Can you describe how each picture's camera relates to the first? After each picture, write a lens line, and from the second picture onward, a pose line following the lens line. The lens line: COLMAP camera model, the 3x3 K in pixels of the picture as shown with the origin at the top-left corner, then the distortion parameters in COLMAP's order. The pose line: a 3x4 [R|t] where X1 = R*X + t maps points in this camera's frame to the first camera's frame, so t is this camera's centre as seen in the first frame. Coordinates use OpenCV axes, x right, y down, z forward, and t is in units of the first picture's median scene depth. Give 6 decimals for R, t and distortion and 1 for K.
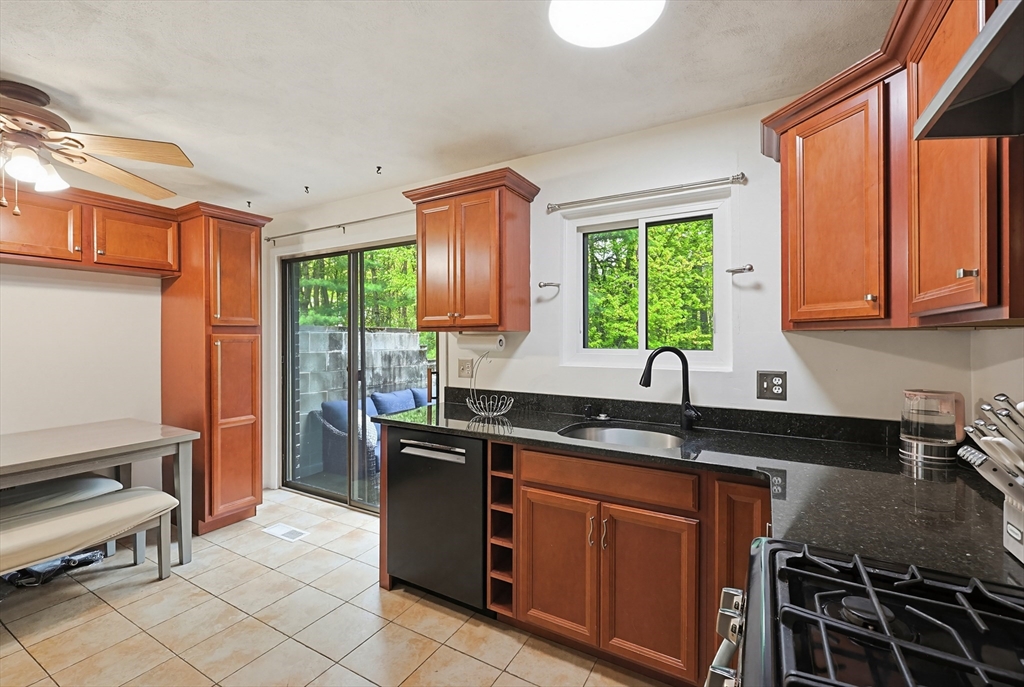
lens RADIAL K [[442.3, 0, 510.8], [0, 442.3, 336.8], [0, 0, 1]] dist [-0.001290, 0.000030]
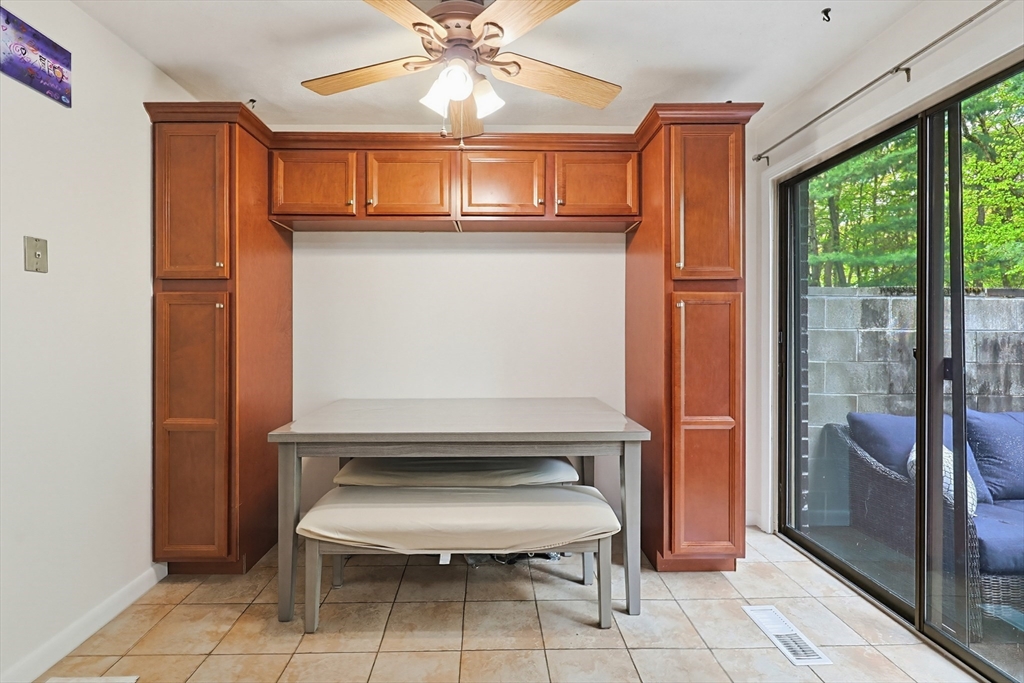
lens RADIAL K [[463.8, 0, 496.0], [0, 463.8, 331.8], [0, 0, 1]] dist [-0.000237, 0.000764]
pose [[0.512287, 0.003683, -0.858807, -0.175403], [-0.001746, 0.999993, 0.003247, 0.050233], [0.858813, -0.000164, 0.512290, 0.353929]]
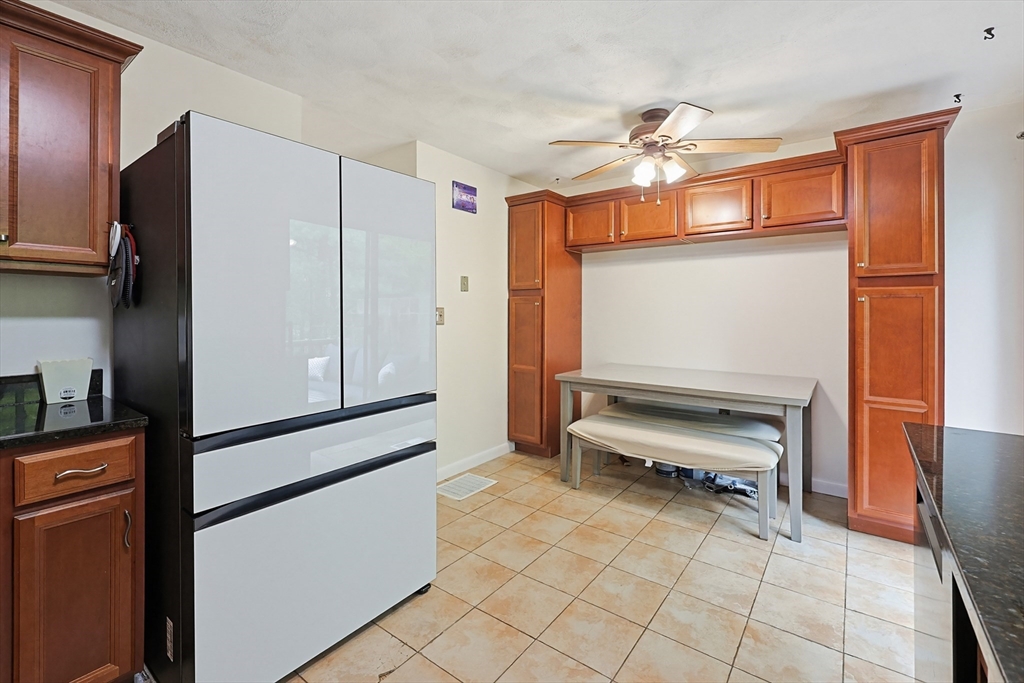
lens RADIAL K [[450.0, 0, 512.5], [0, 450.0, 311.0], [0, 0, 1]] dist [0.000262, 0.000051]
pose [[-0.129062, -0.000330, -0.991636, 0.206978], [-0.002558, 0.999997, 0.000000, 0.034593], [0.991633, 0.002537, -0.129063, 0.440726]]
